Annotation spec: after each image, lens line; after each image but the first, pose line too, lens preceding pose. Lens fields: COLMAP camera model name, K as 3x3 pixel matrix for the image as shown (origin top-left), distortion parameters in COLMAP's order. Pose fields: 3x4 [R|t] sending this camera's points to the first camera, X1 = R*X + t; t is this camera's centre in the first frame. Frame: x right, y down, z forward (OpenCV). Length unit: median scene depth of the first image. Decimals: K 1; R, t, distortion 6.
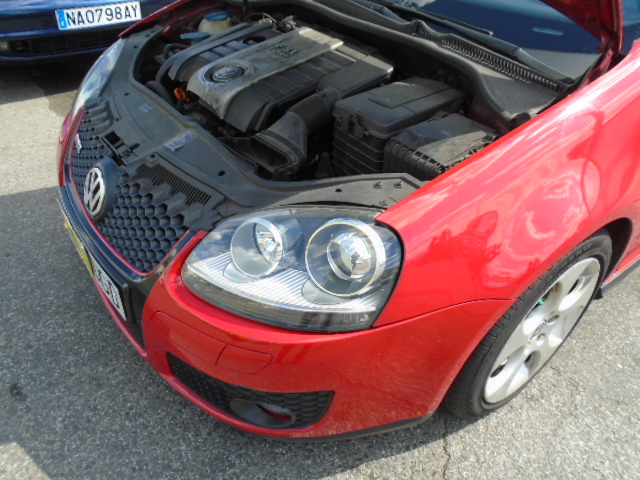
lens RADIAL K [[497.7, 0, 319.8], [0, 497.7, 237.8], [0, 0, 1]] dist [-0.012121, 0.015542]
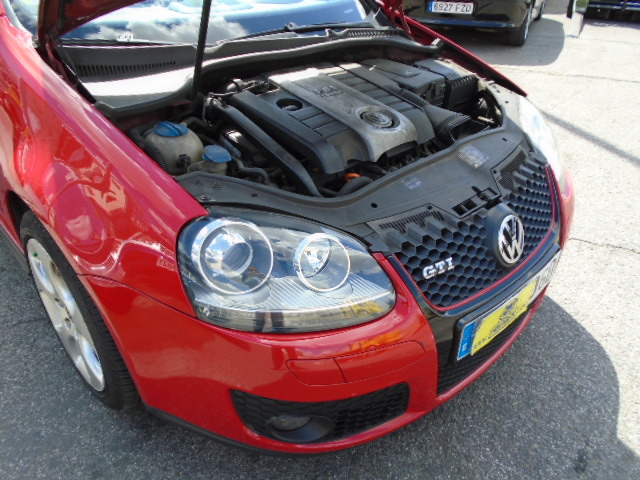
lens RADIAL K [[497.7, 0, 316.7], [0, 497.7, 235.2], [0, 0, 1]] dist [-0.012121, 0.015542]
pose [[-0.112909, -0.557910, 0.822185, -1.146345], [0.567090, 0.643283, 0.514390, -0.778876], [-0.815880, 0.524332, 0.243753, 1.002643]]
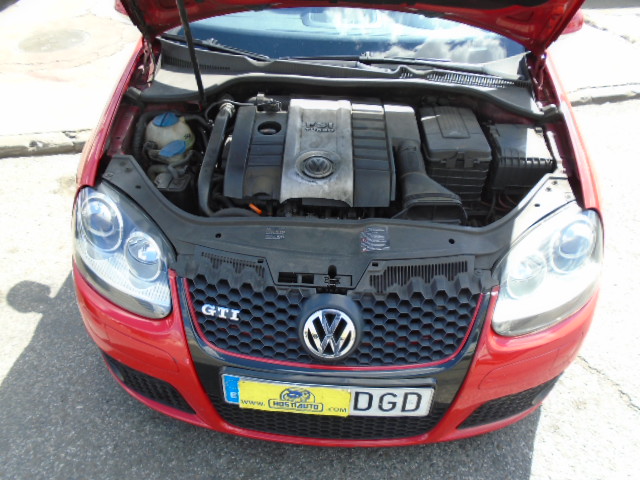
lens RADIAL K [[497.7, 0, 317.7], [0, 497.7, 236.1], [0, 0, 1]] dist [-0.012121, 0.015542]
pose [[0.639451, -0.474843, 0.604670, -0.881291], [0.464344, 0.865361, 0.188508, -0.407436], [-0.612770, 0.160233, 0.773847, 0.252033]]
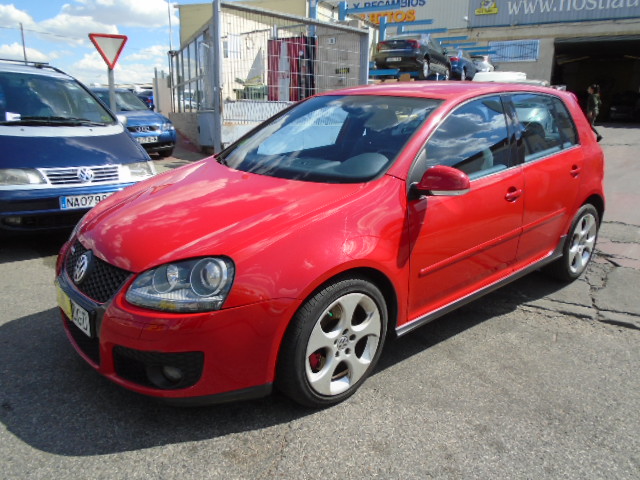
lens RADIAL K [[497.7, 0, 317.1], [0, 497.7, 239.1], [0, 0, 1]] dist [-0.012121, 0.015542]
pose [[0.998341, -0.024682, 0.052029, 0.269599], [0.042399, 0.926439, -0.374050, 0.464945], [-0.038969, 0.375636, 0.925948, -0.643032]]
